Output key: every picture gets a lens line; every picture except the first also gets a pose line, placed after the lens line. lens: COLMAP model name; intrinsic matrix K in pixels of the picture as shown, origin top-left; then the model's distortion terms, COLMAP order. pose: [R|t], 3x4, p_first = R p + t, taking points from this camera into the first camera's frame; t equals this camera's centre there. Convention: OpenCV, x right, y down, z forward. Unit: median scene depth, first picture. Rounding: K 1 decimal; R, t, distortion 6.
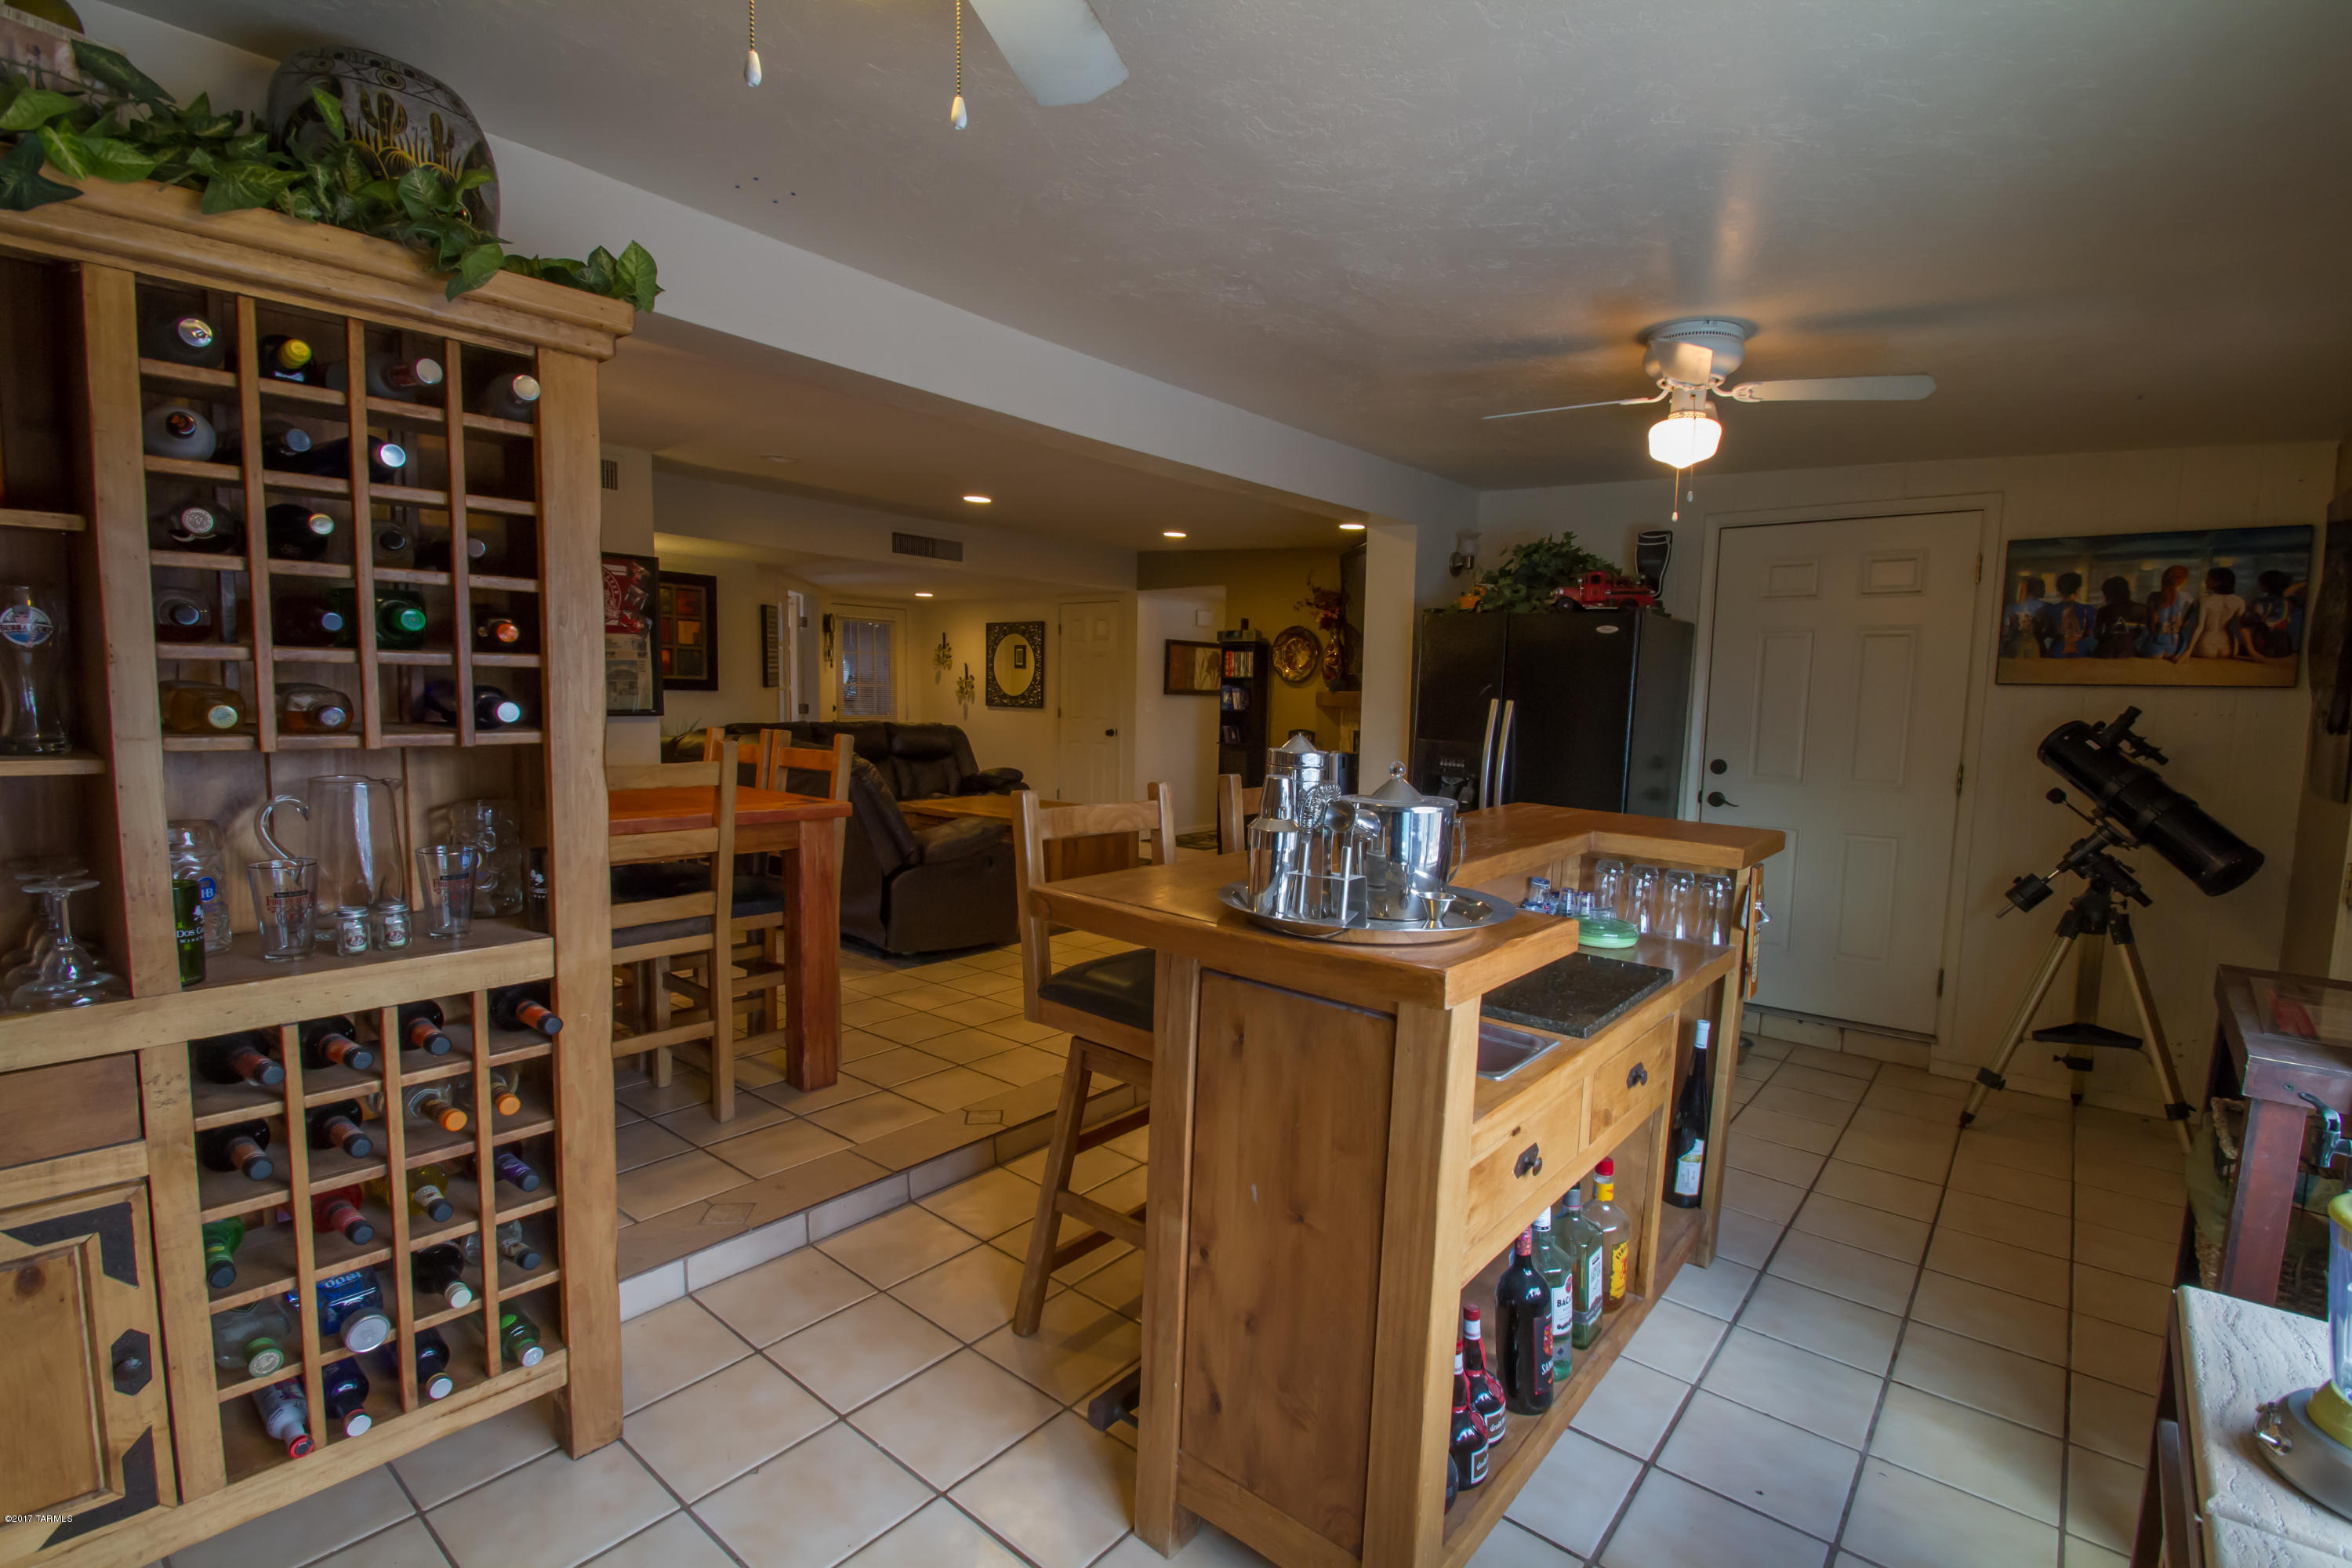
lens RADIAL K [[1097.8, 0, 1188.0], [0, 1097.8, 804.3], [0, 0, 1]] dist [0.000076, -0.010003]
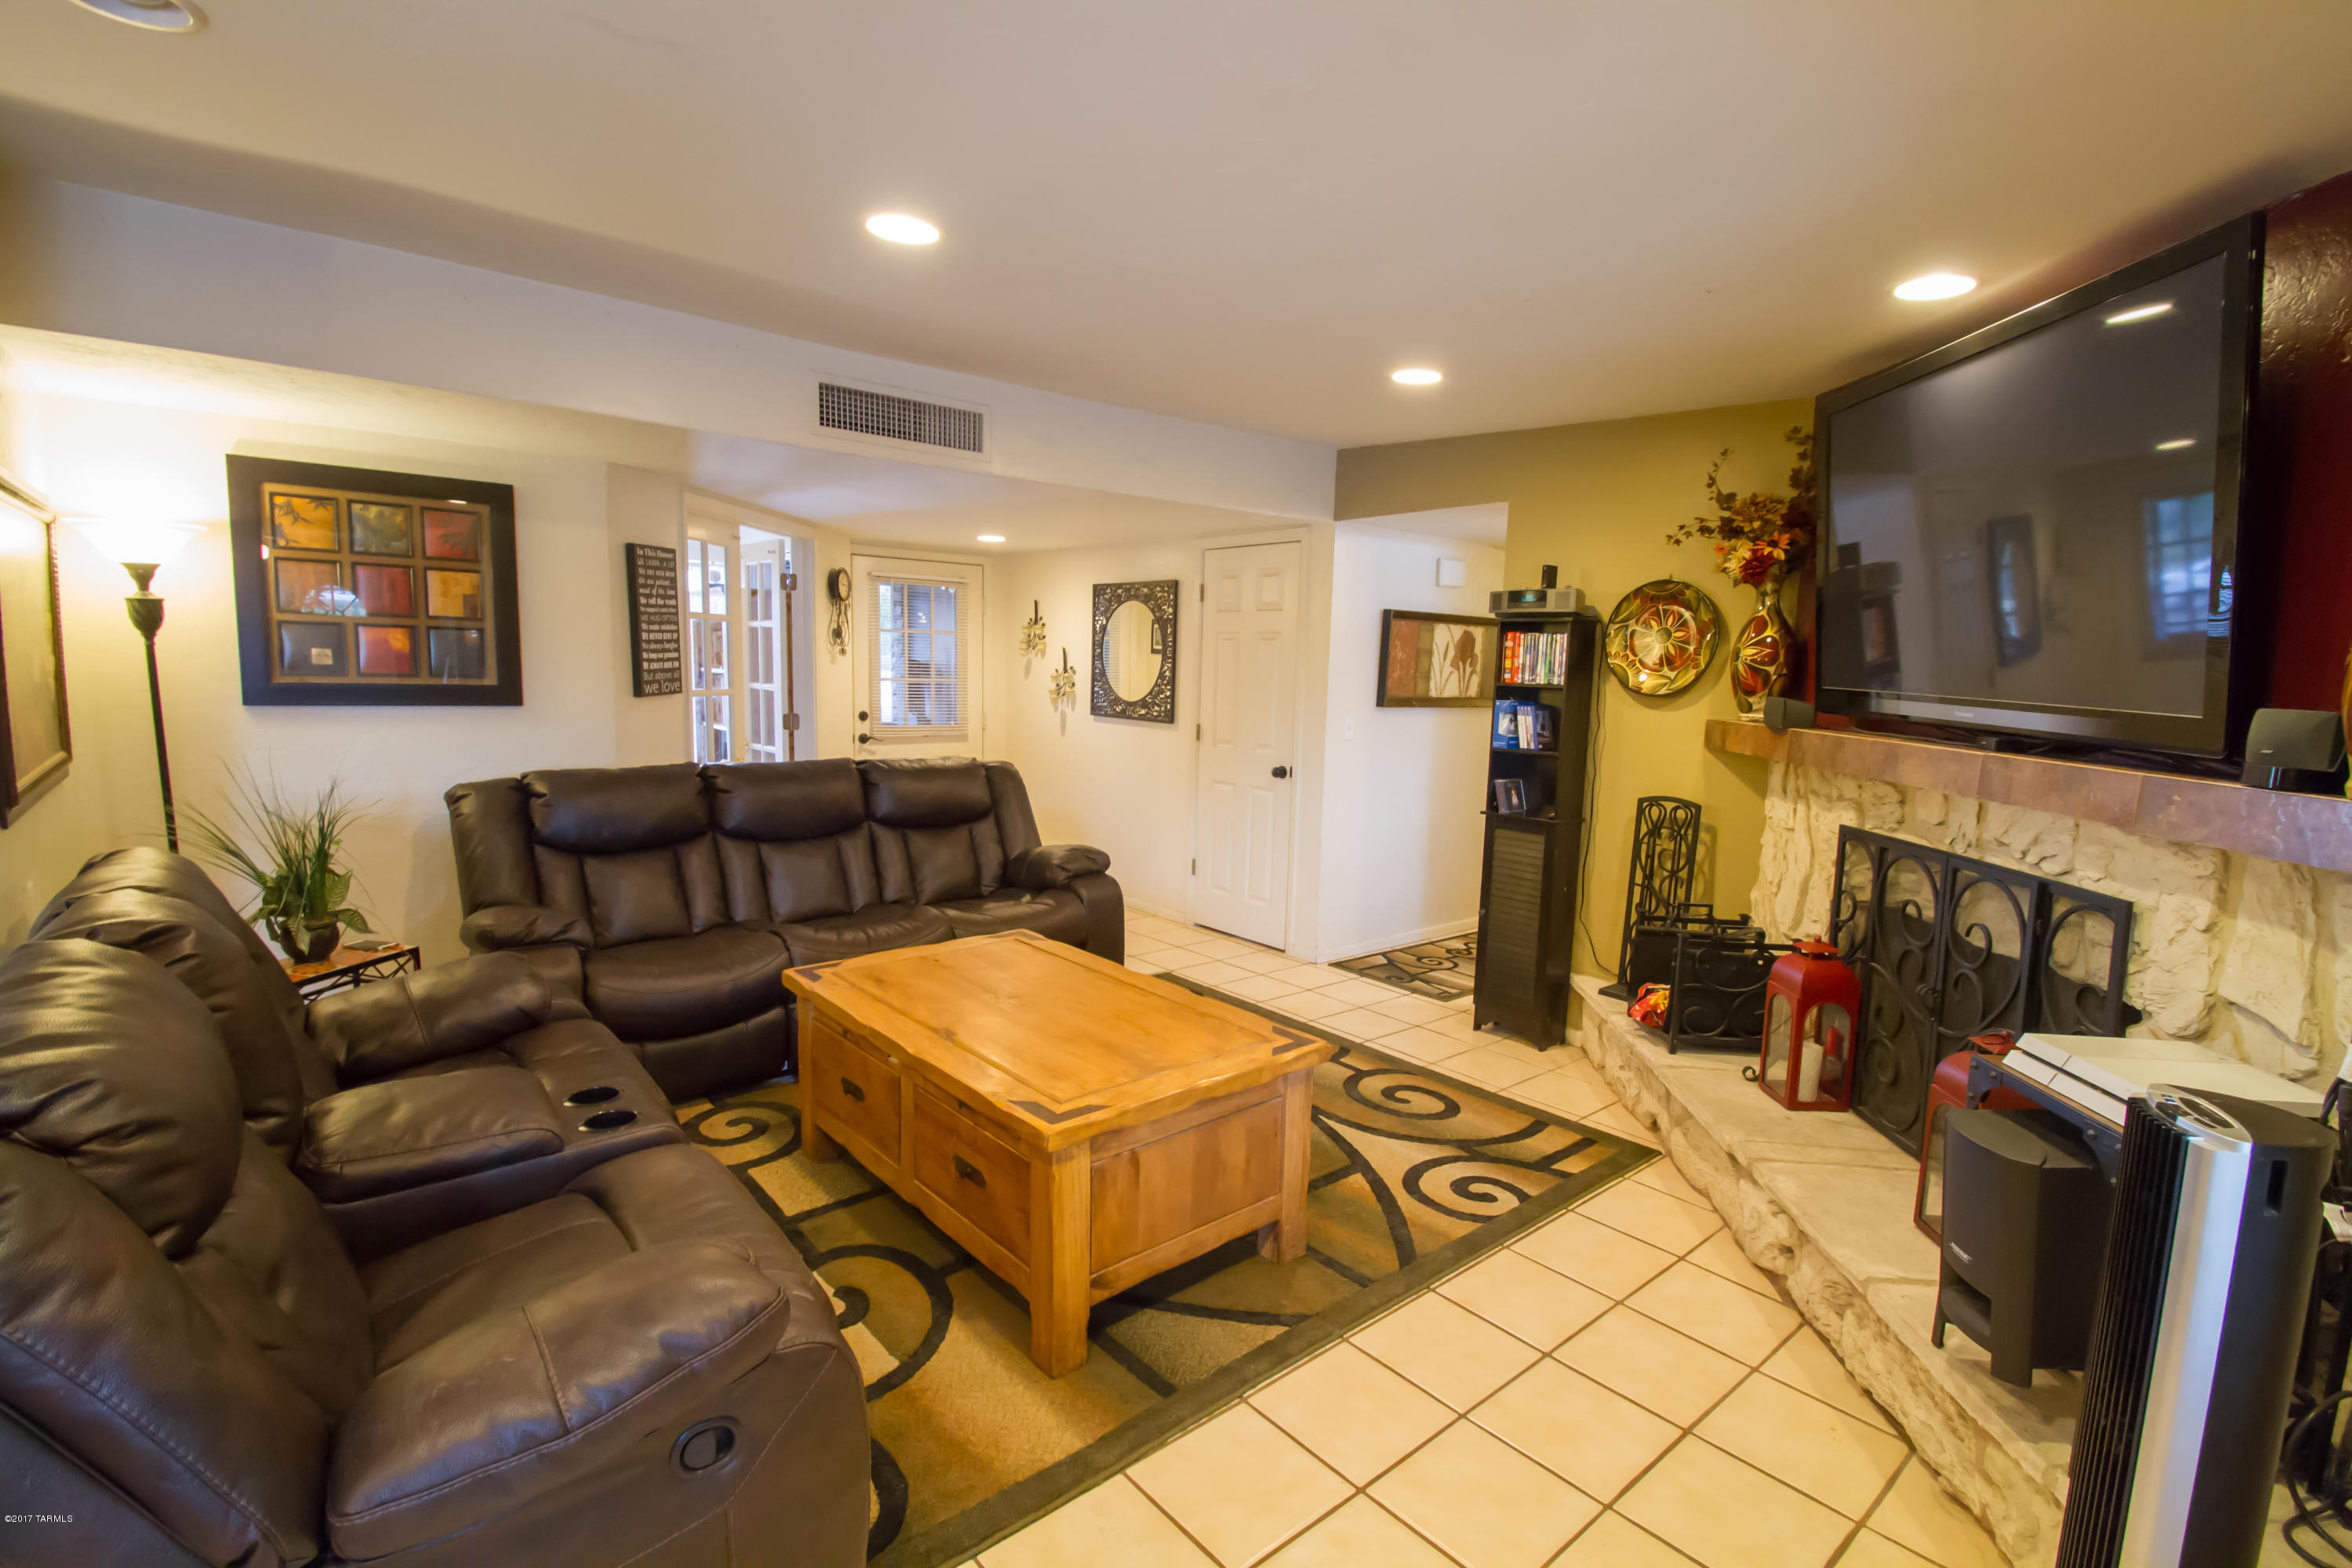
lens RADIAL K [[1097.8, 0, 1194.4], [0, 1097.8, 802.3], [0, 0, 1]] dist [0.000076, -0.010003]
pose [[0.984454, 0.030337, -0.173001, -0.016258], [-0.026686, 0.999370, 0.023390, -0.066460], [0.173601, -0.018410, 0.984644, 0.458350]]
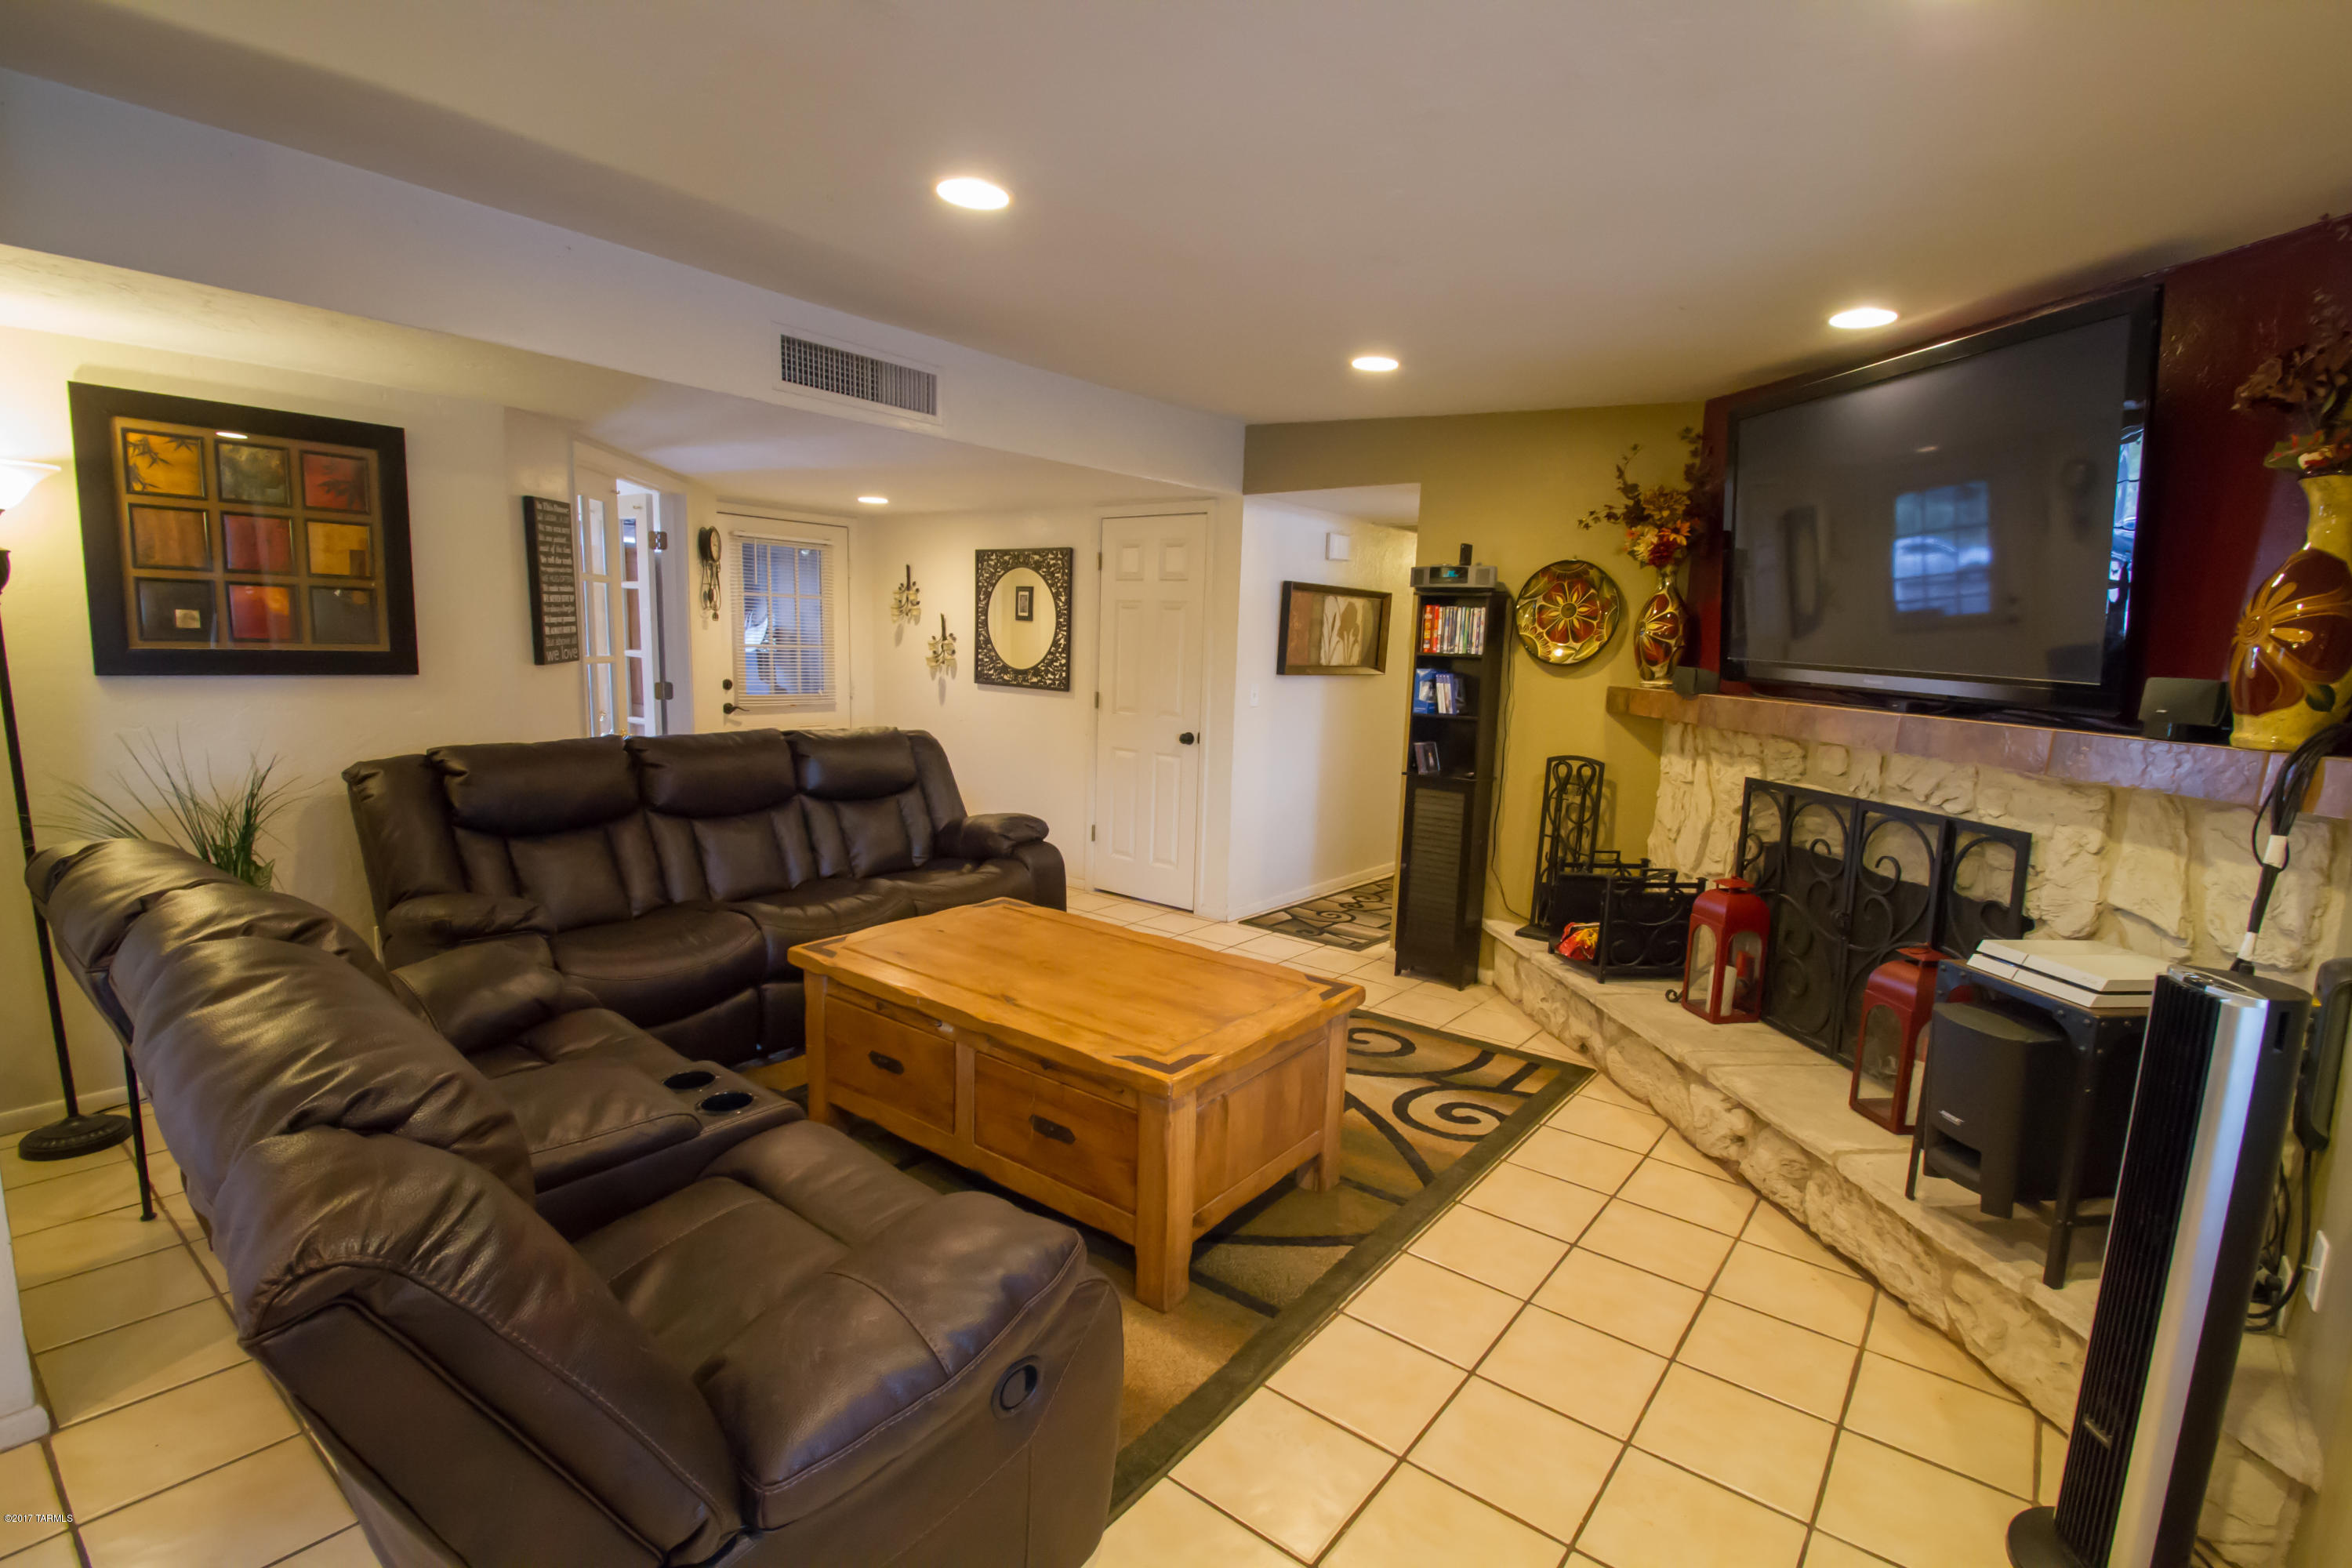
lens RADIAL K [[1097.8, 0, 1195.6], [0, 1097.8, 801.3], [0, 0, 1]] dist [0.000076, -0.010003]
pose [[0.999585, 0.011911, 0.026231, -0.087903], [-0.013171, 0.998742, 0.048392, -0.064674], [-0.025622, -0.048718, 0.998484, 0.438370]]
